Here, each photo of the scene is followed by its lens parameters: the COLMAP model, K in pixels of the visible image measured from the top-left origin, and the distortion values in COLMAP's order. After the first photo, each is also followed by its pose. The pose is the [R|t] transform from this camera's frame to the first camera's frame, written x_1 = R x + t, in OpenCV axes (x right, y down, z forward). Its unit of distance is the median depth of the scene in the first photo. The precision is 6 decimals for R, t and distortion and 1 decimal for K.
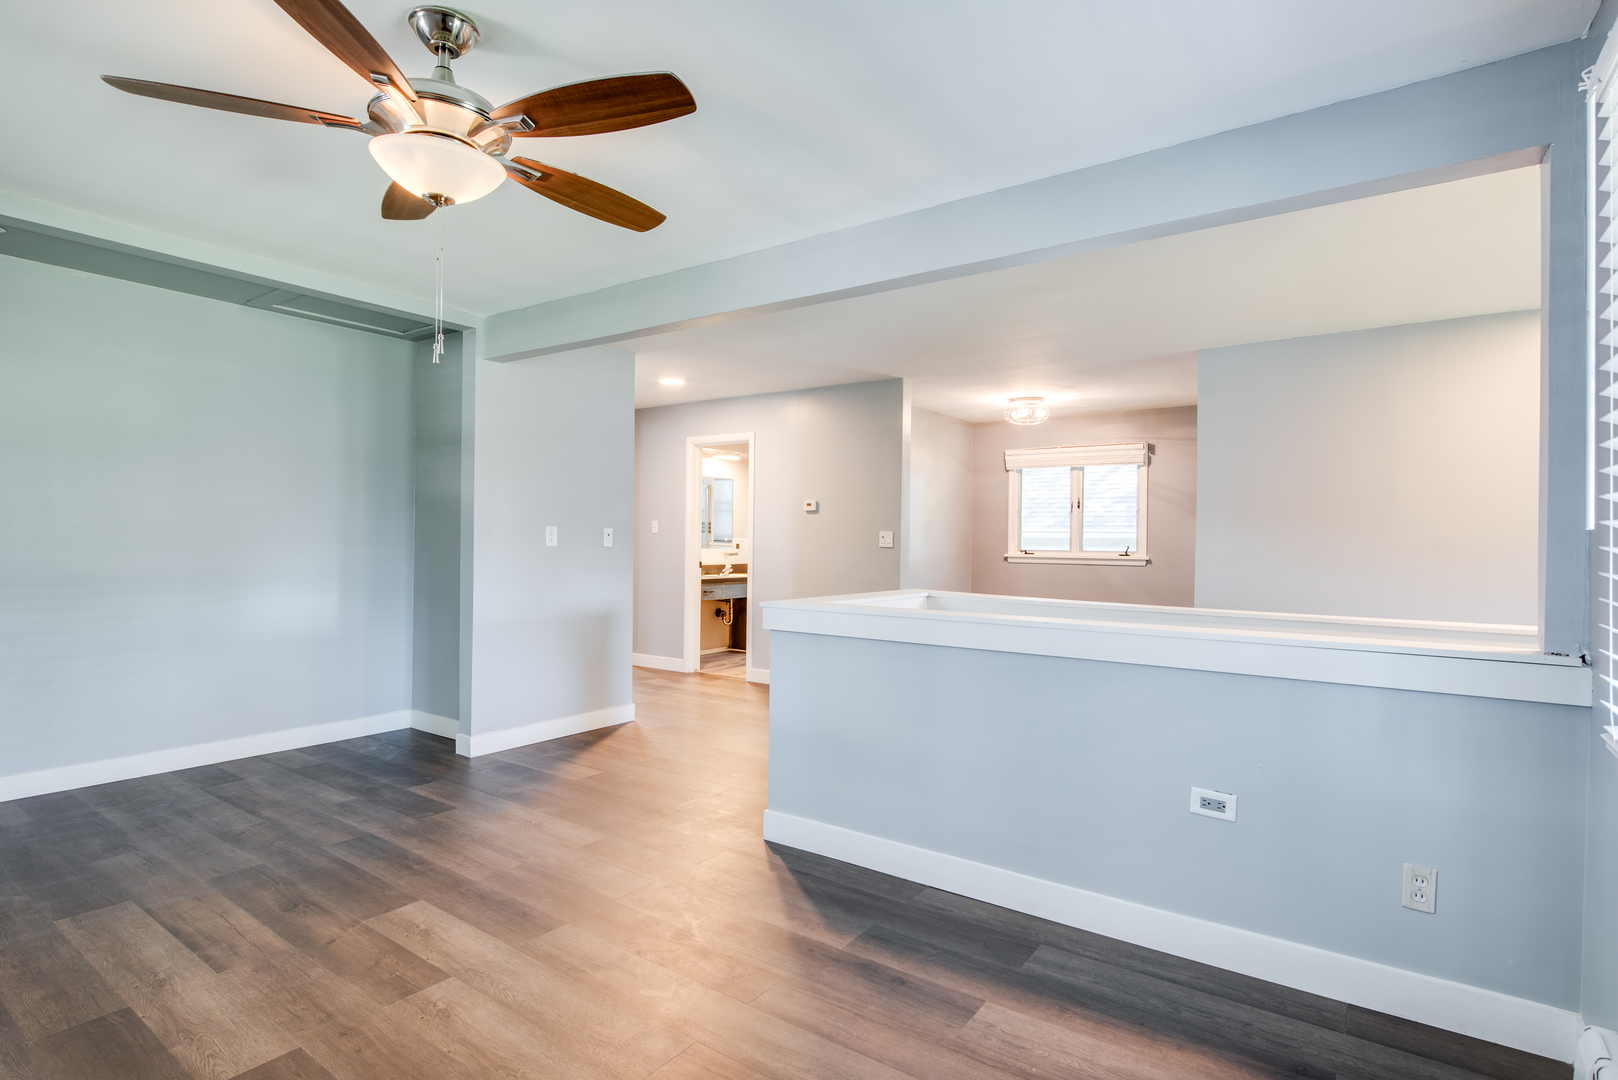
lens RADIAL K [[813.1, 0, 807.7], [0, 813.1, 540.0], [0, 0, 1]] dist [0.003648, 0.000304]
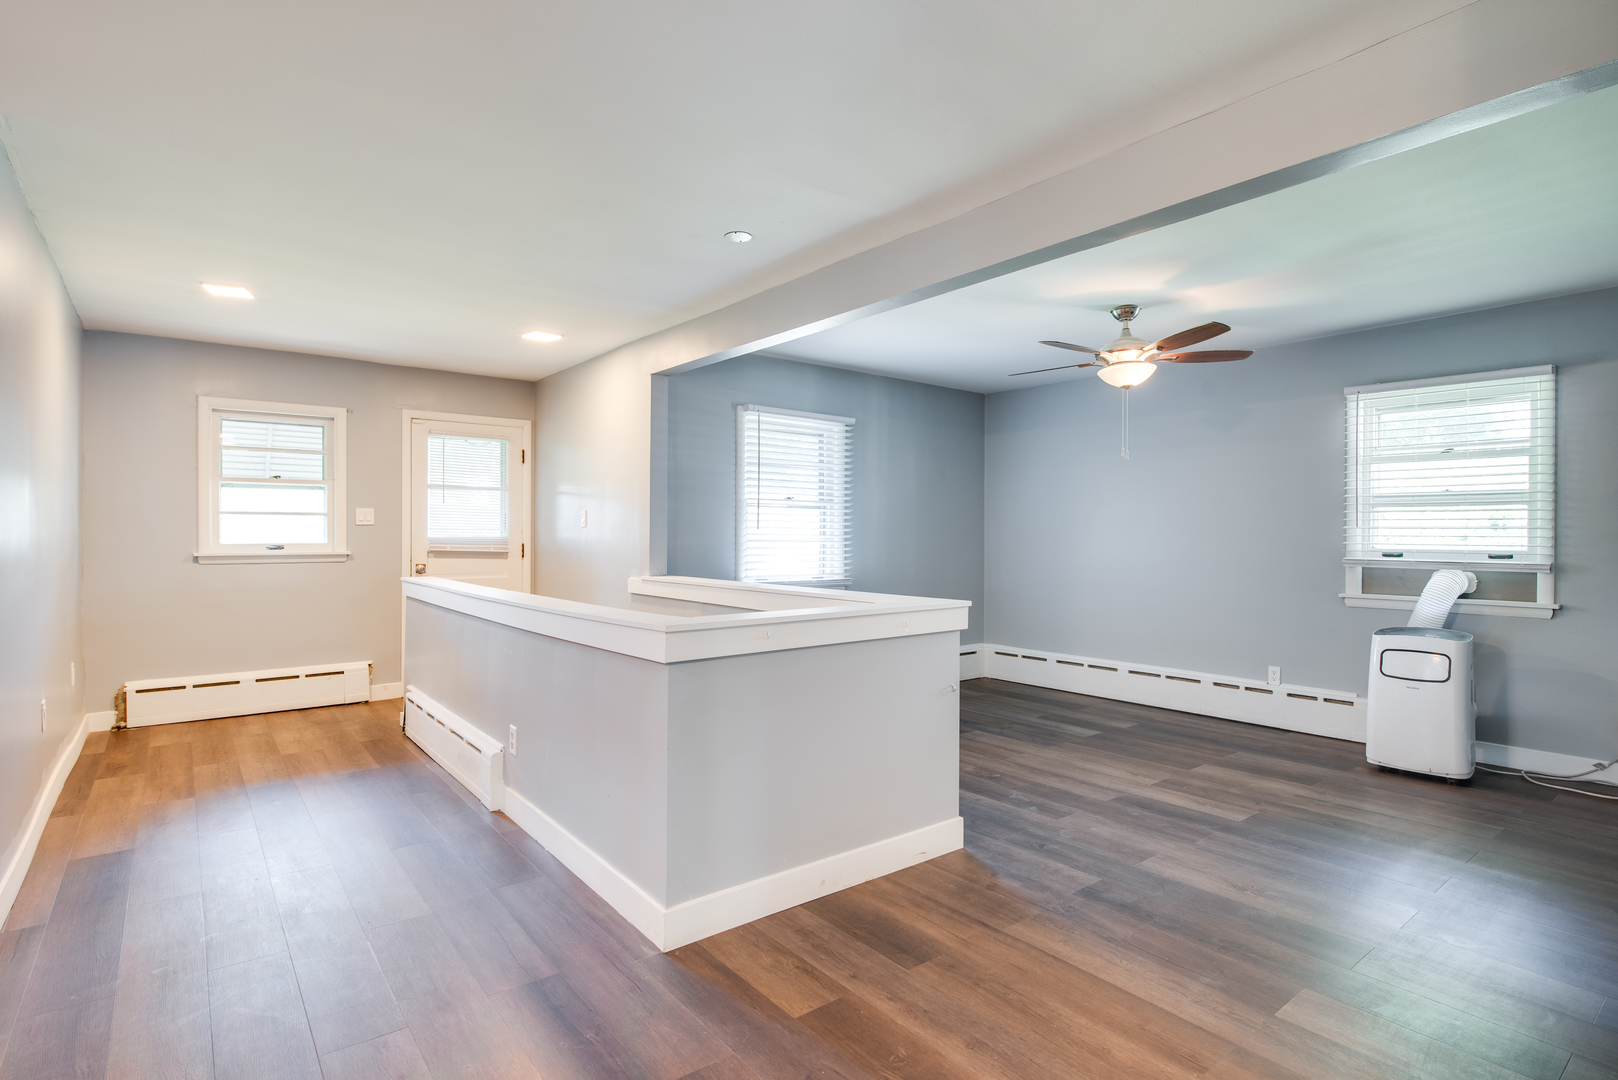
lens RADIAL K [[813.1, 0, 810.7], [0, 813.1, 536.6], [0, 0, 1]] dist [0.003648, 0.000304]
pose [[-0.959267, -0.021362, 0.281692, -0.207577], [-0.020028, 0.999770, 0.007616, -0.003201], [-0.281790, 0.001664, -0.959475, 2.812408]]
